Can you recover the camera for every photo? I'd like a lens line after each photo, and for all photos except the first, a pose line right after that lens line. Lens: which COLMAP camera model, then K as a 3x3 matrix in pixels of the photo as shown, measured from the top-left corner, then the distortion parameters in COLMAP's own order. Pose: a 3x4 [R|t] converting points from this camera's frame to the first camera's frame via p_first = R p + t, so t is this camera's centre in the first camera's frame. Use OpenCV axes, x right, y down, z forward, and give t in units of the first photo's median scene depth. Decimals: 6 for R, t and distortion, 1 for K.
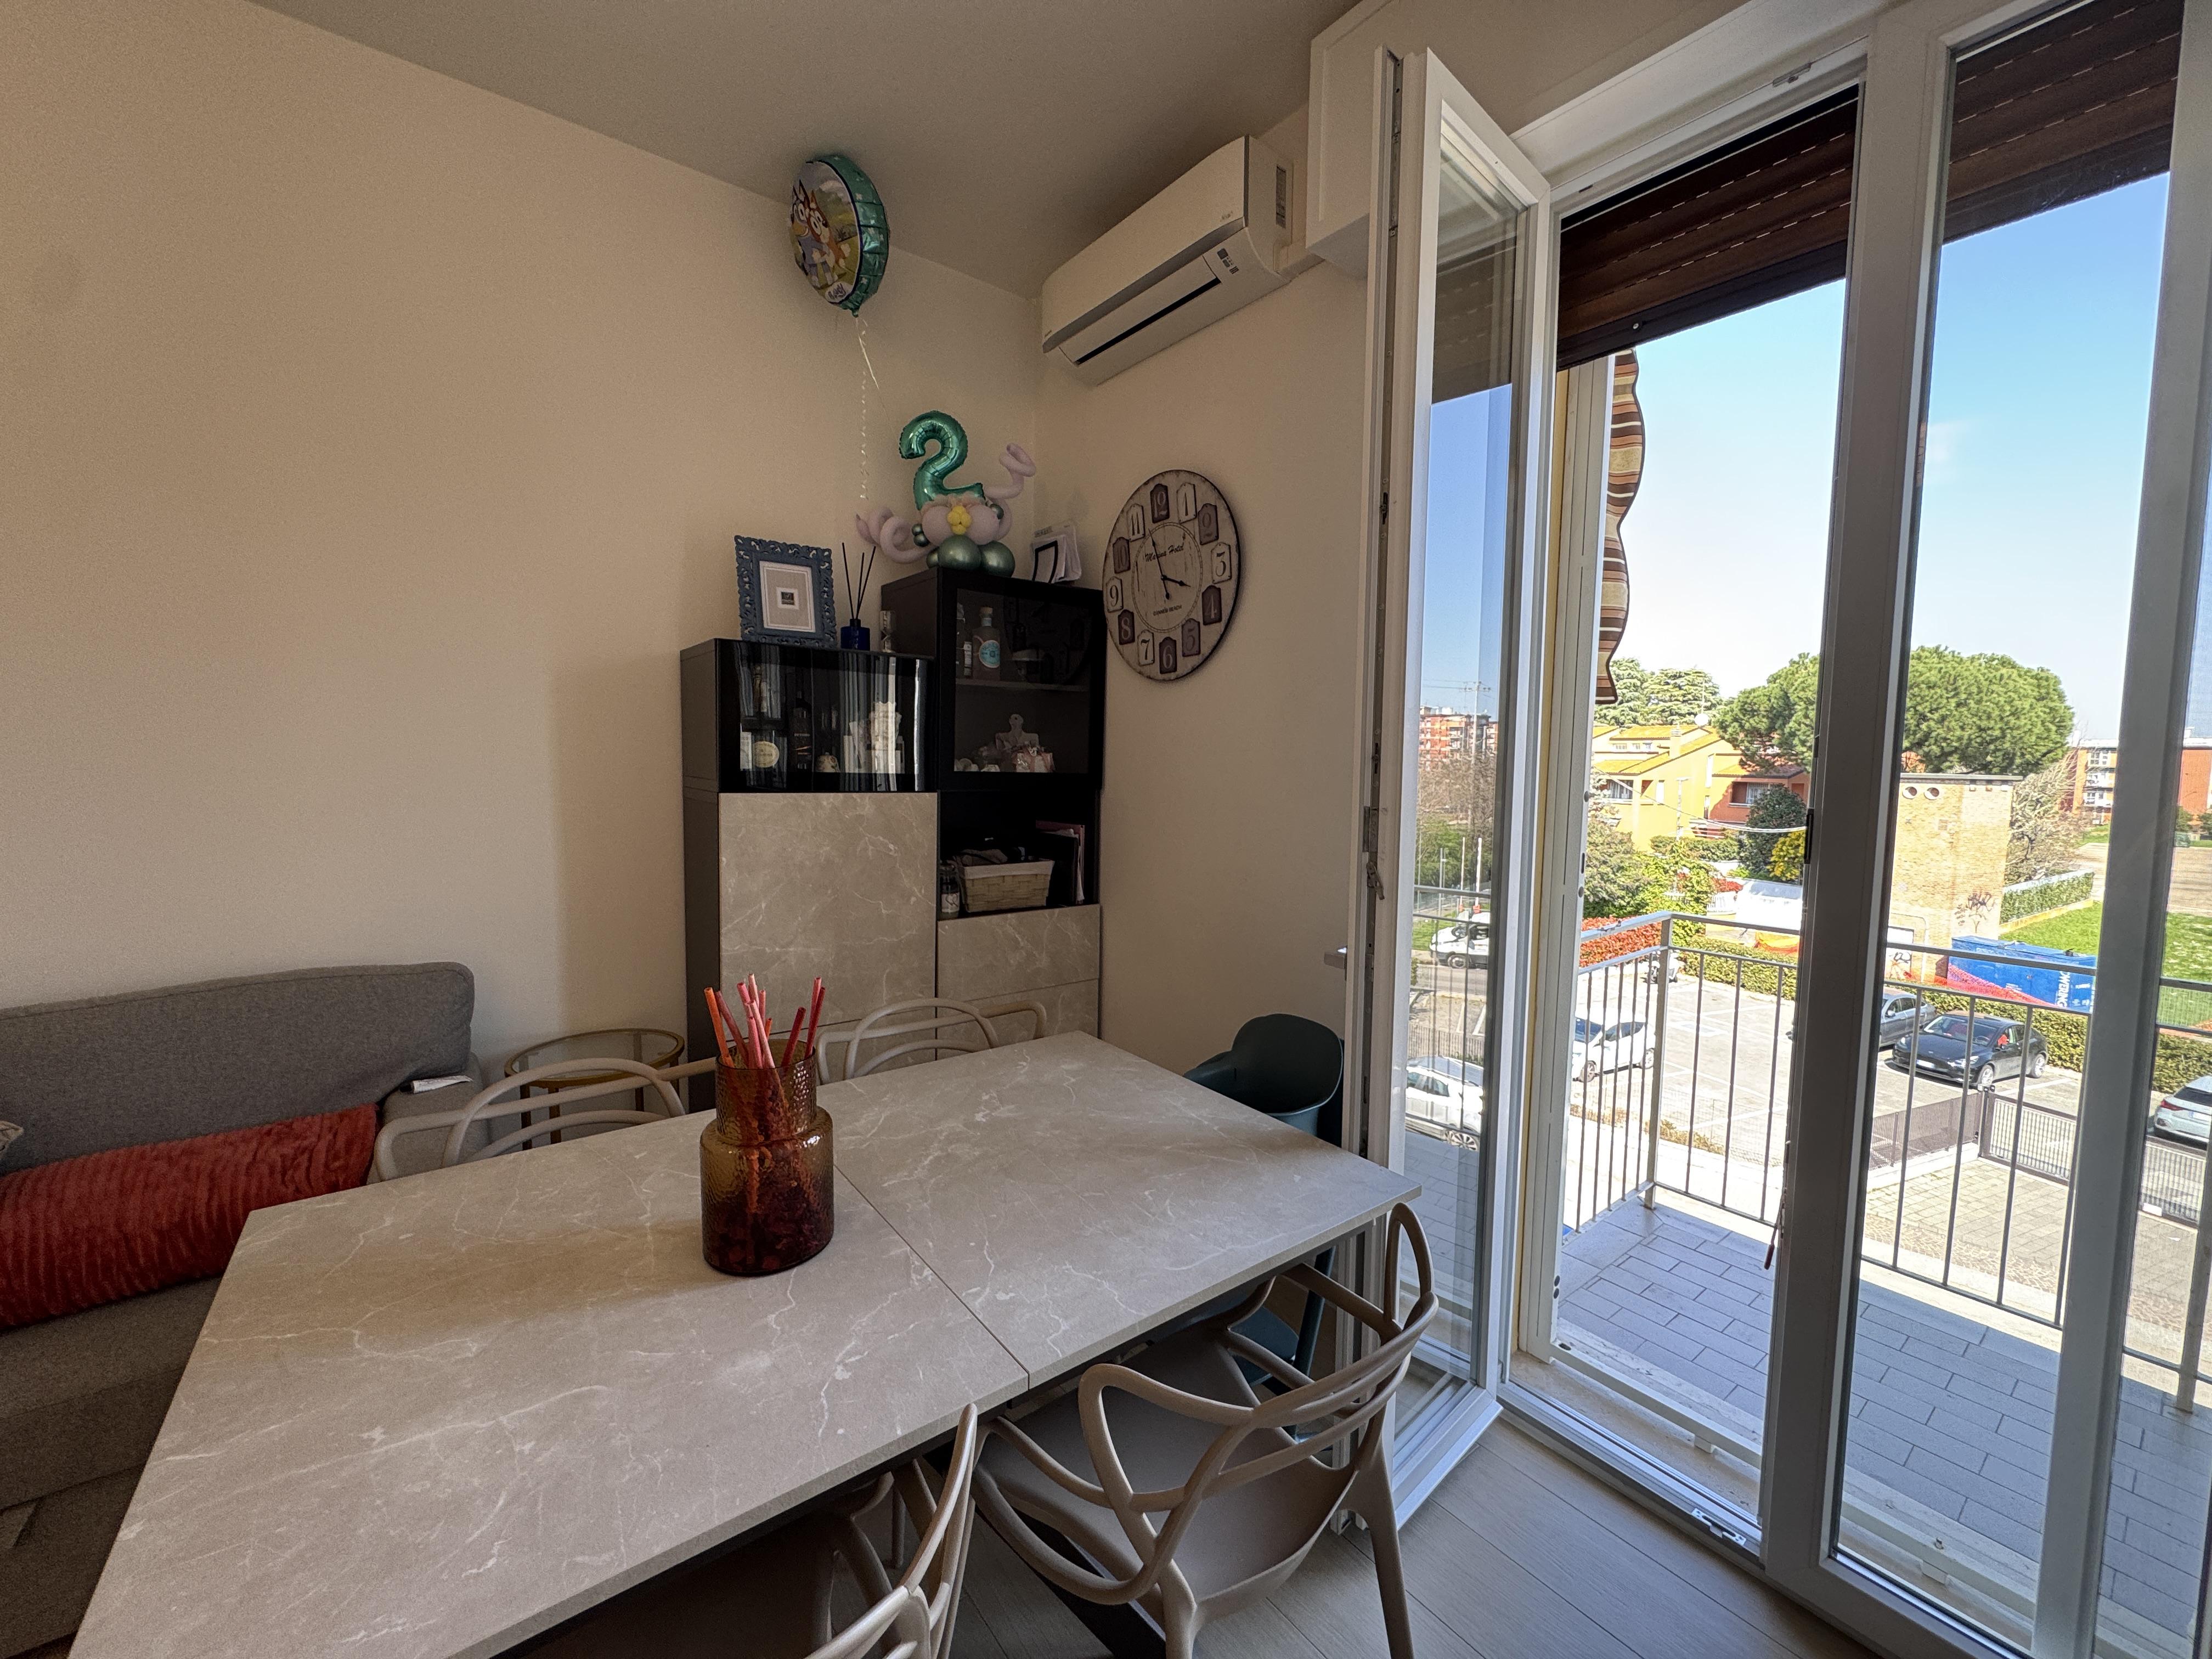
lens RADIAL K [[882.5, 0, 1107.6], [0, 882.5, 825.3], [0, 0, 1]] dist [-0.001018, 0.000296]
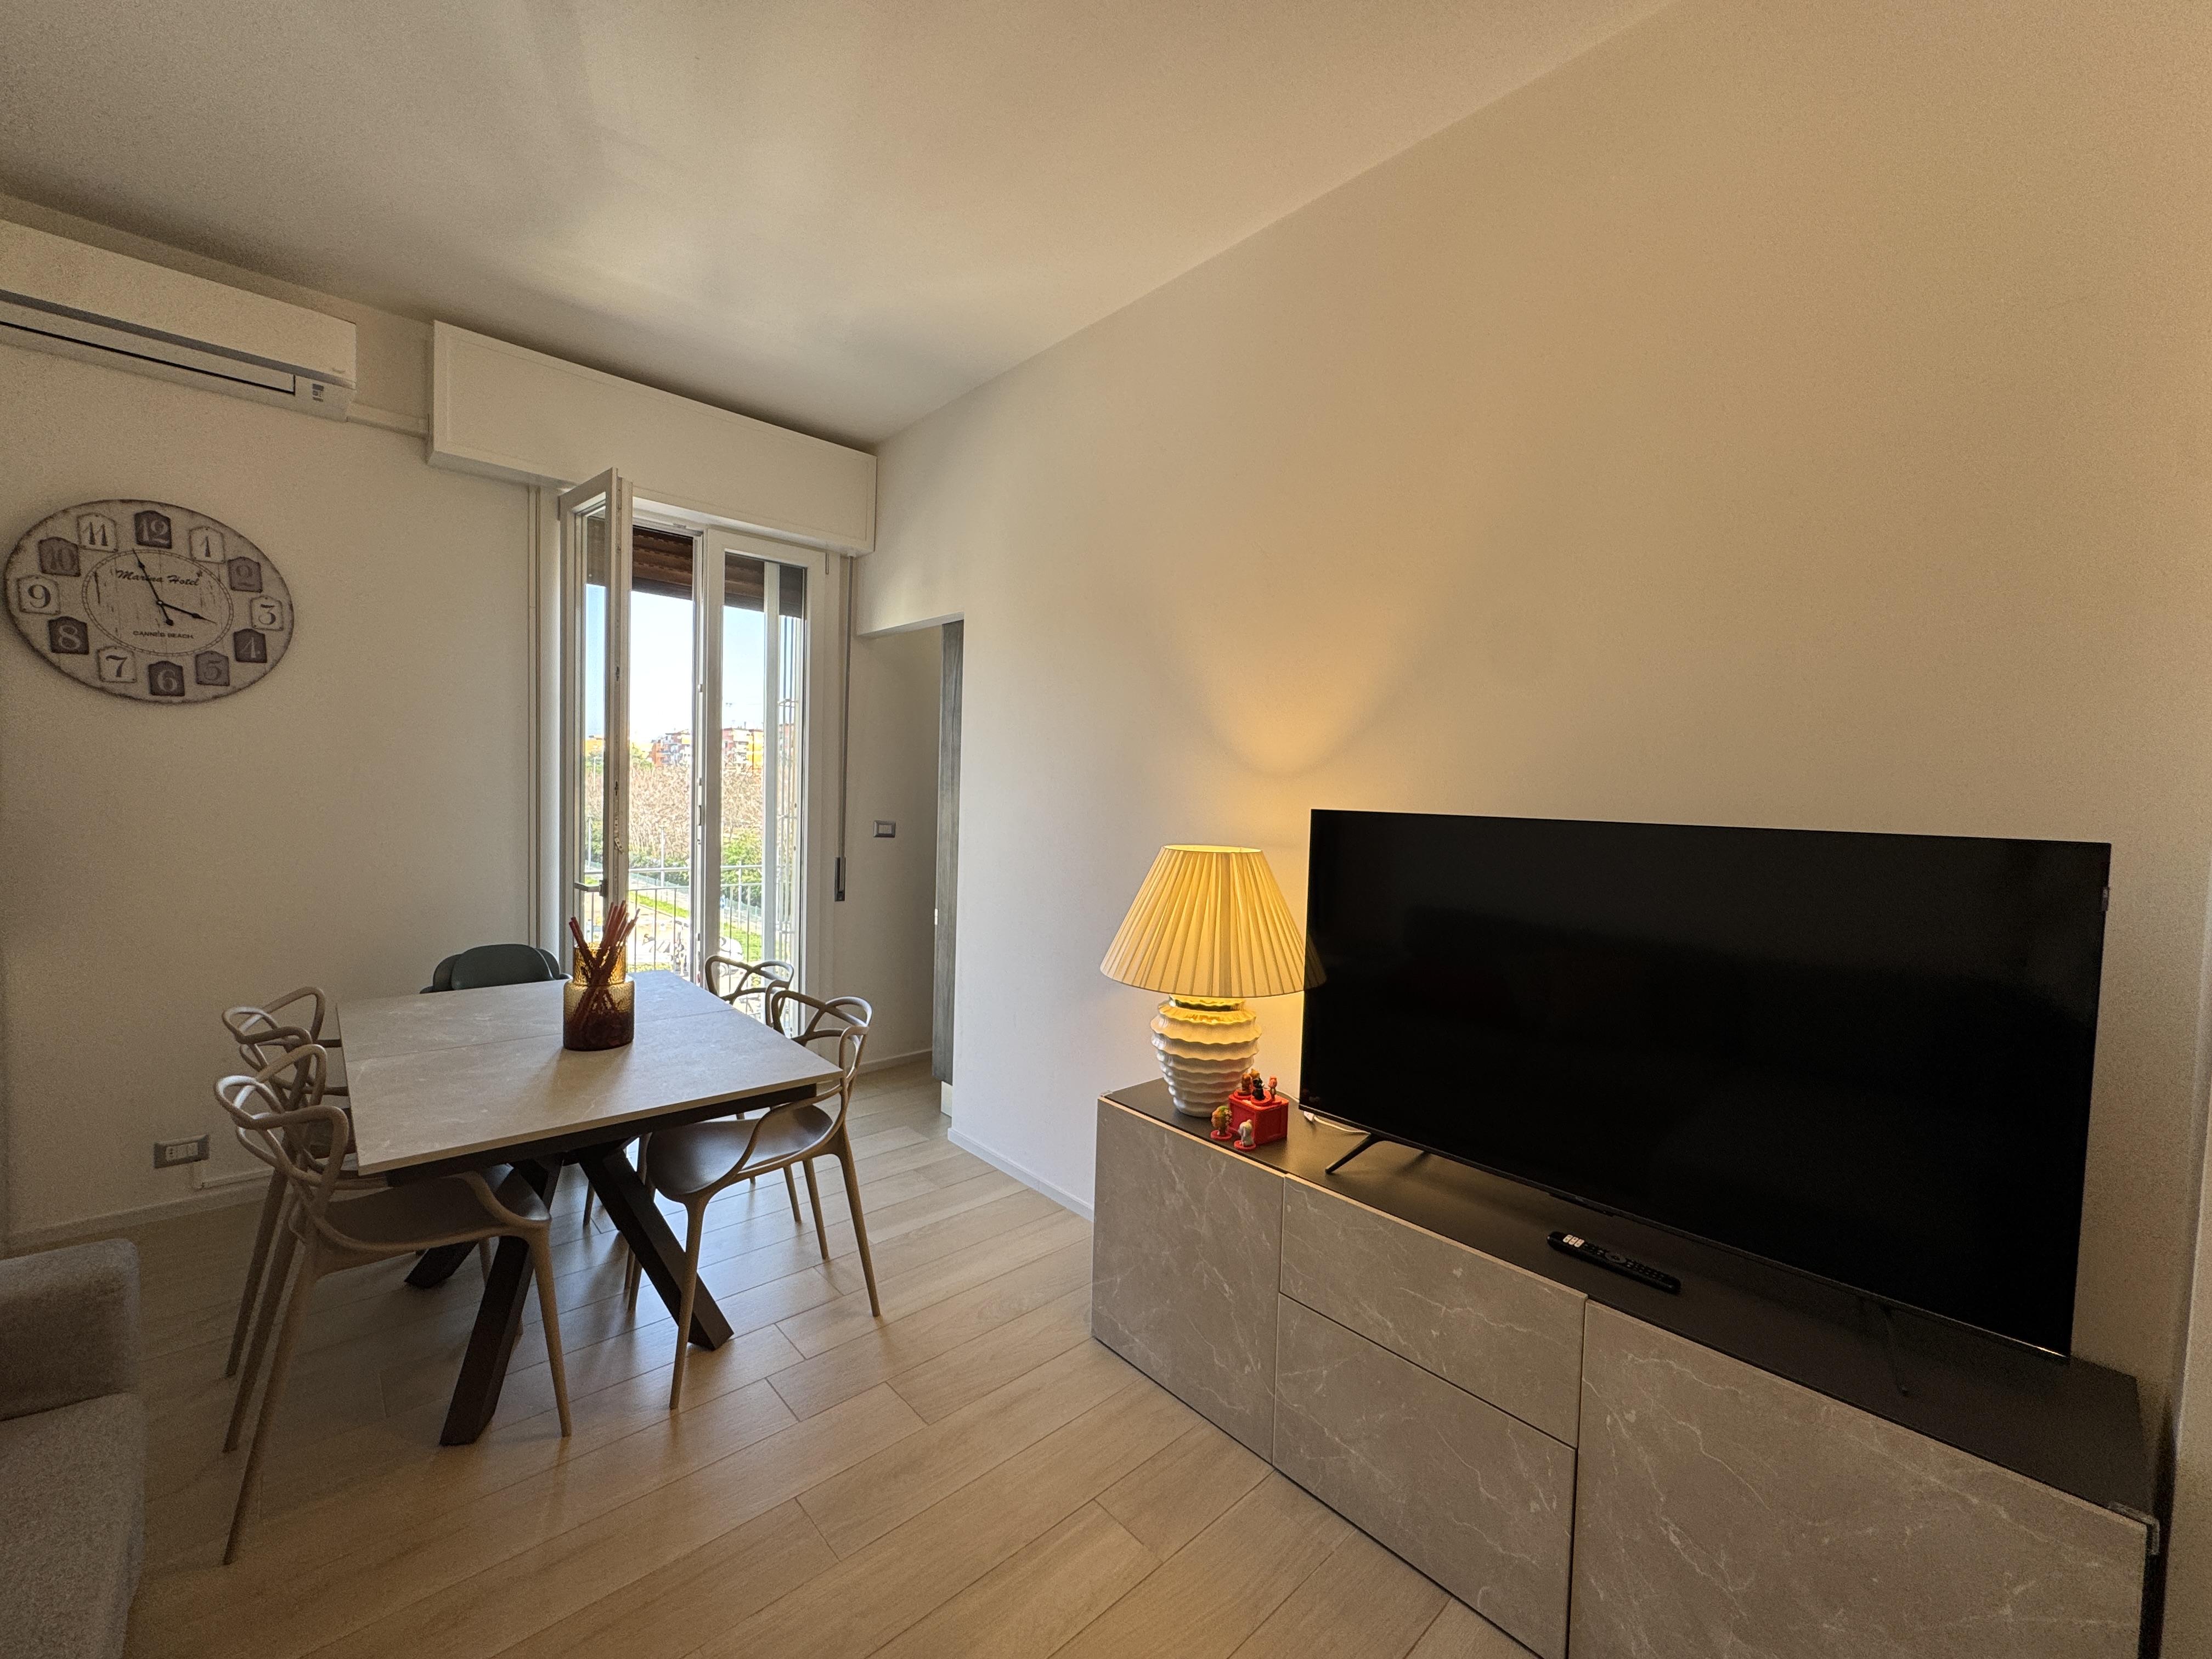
lens RADIAL K [[887.7, 0, 1107.2], [0, 887.7, 824.6], [0, 0, 1]] dist [0.000075, -0.000217]
pose [[-0.089546, -0.054877, 0.994470, -1.108544], [0.045310, 0.997223, 0.059109, -0.035434], [-0.994952, 0.050352, -0.086811, 0.005755]]
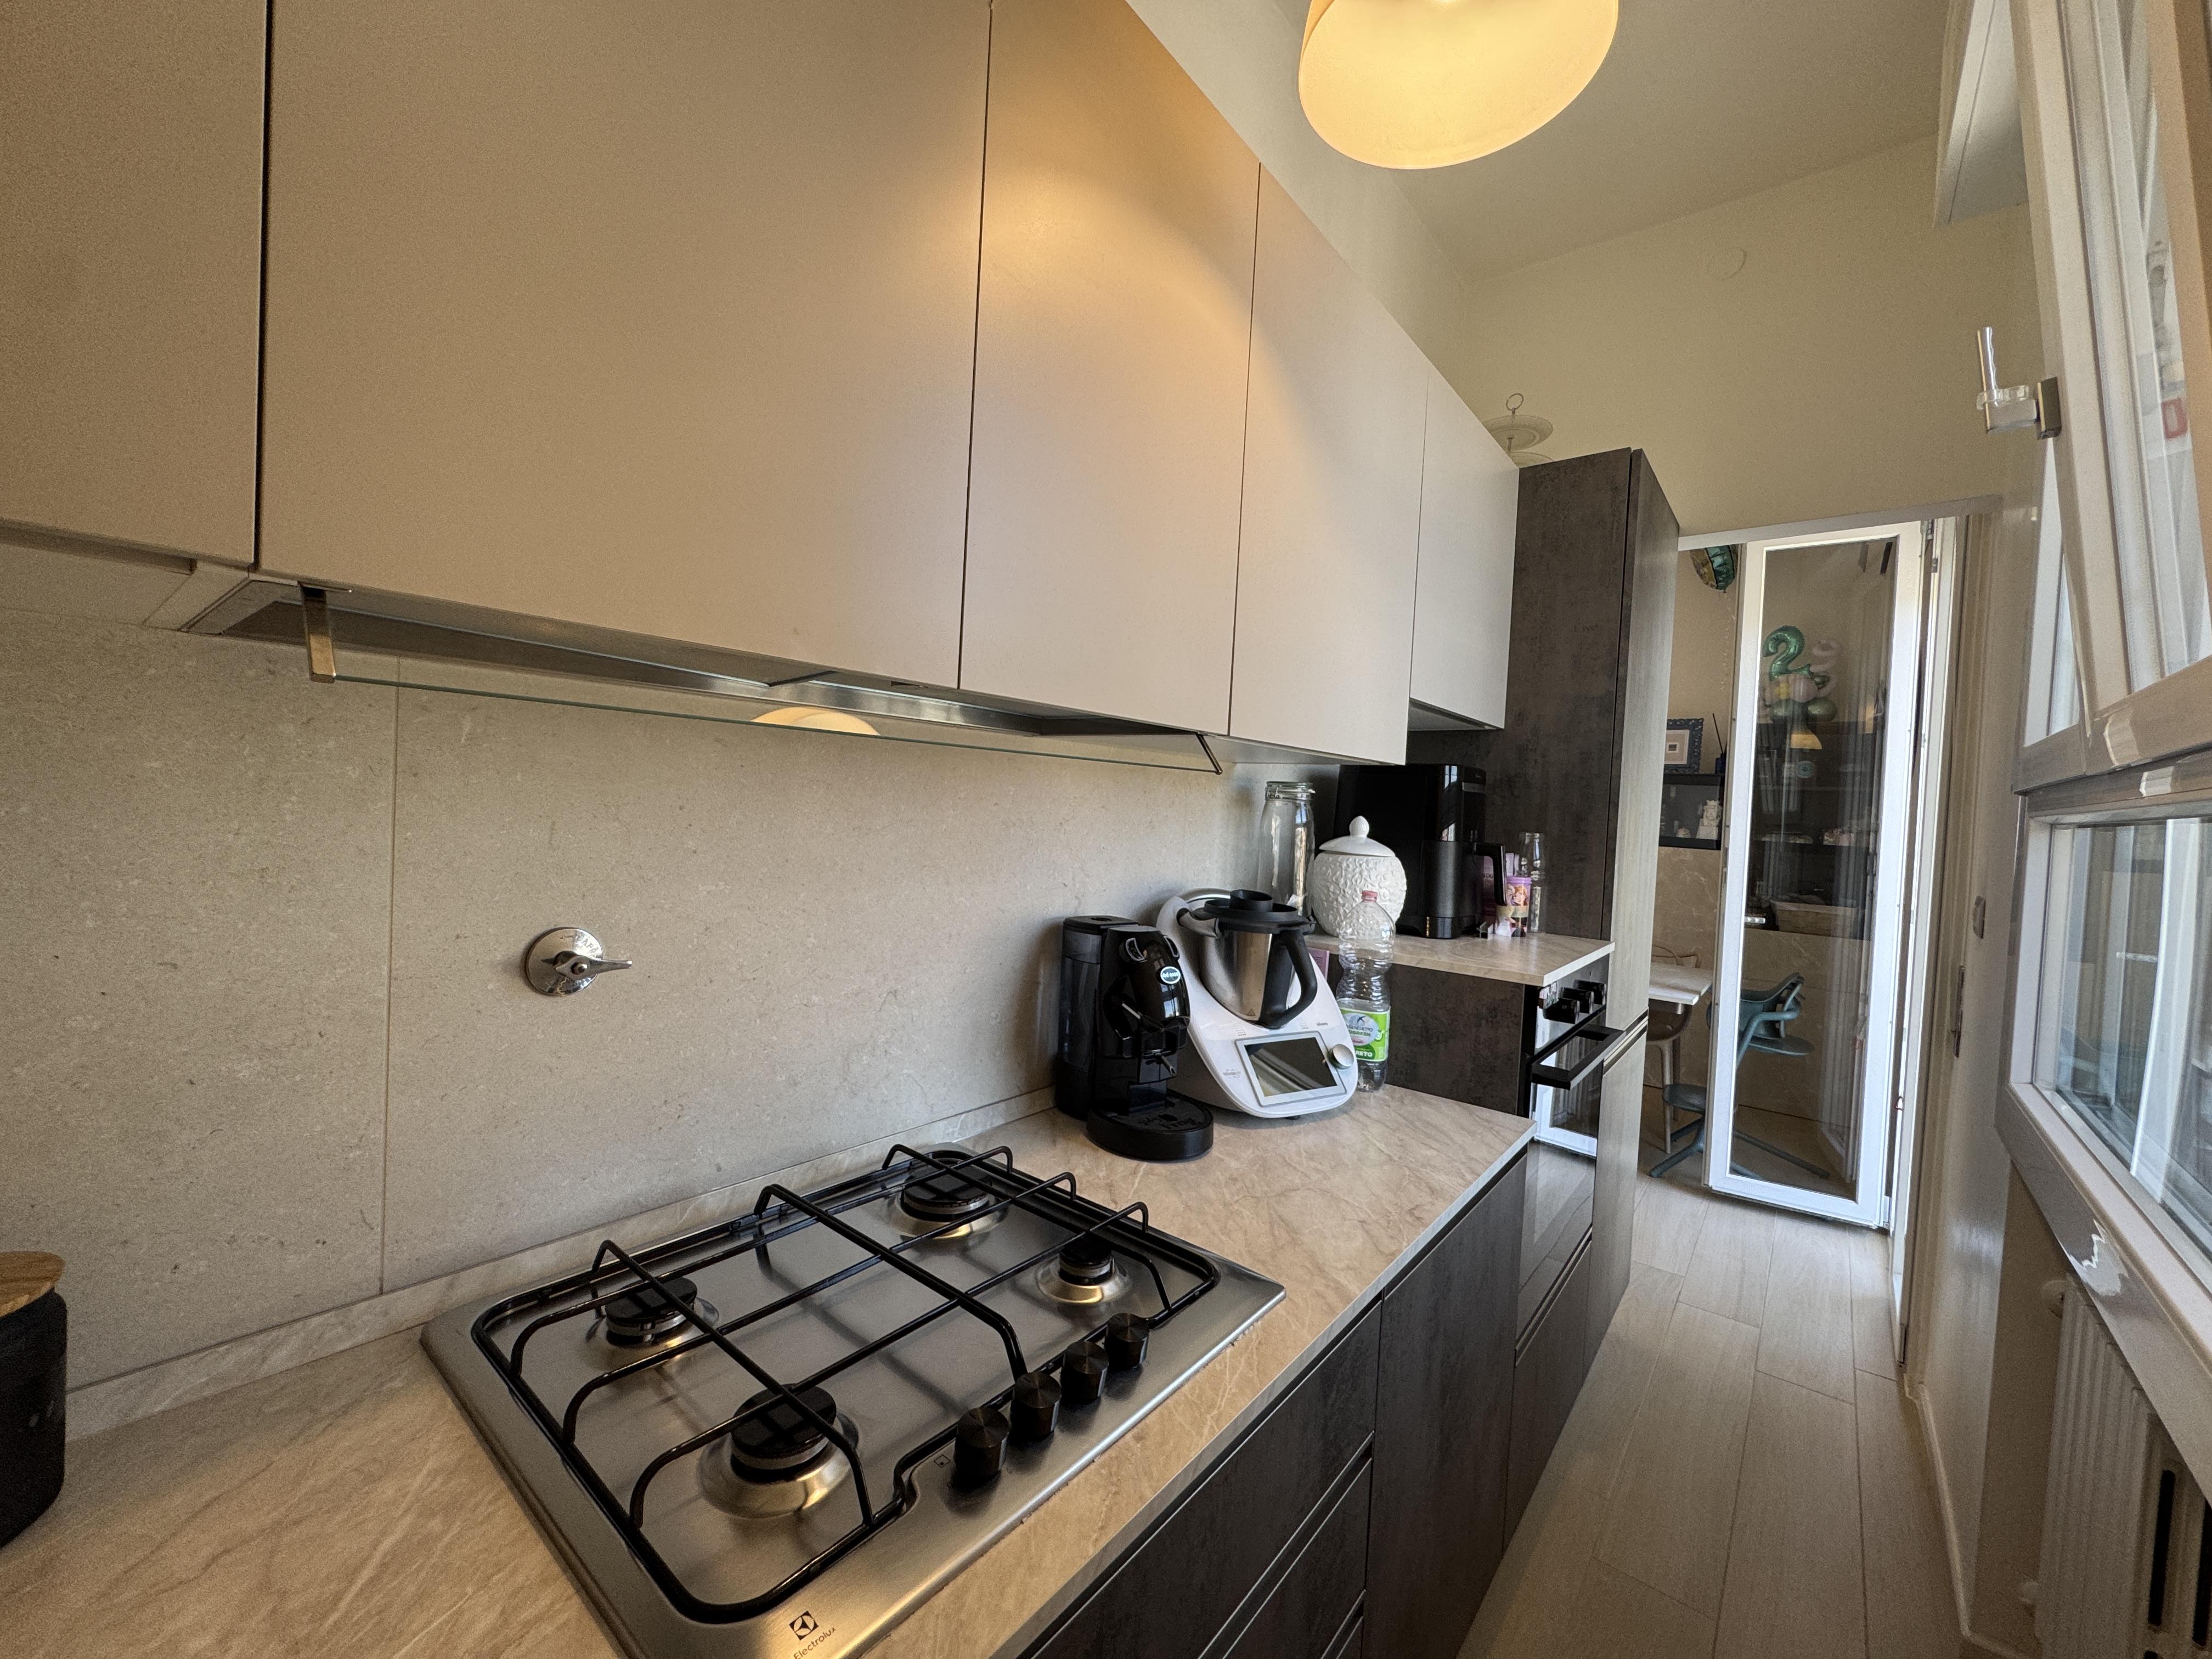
lens RADIAL K [[887.7, 0, 1107.2], [0, 887.7, 824.6], [0, 0, 1]] dist [0.000075, -0.000217]
pose [[0.230741, 0.022560, -0.972754, 1.236757], [-0.124332, 0.992219, -0.006480, 0.076480], [0.965039, 0.122440, 0.231751, -0.620348]]
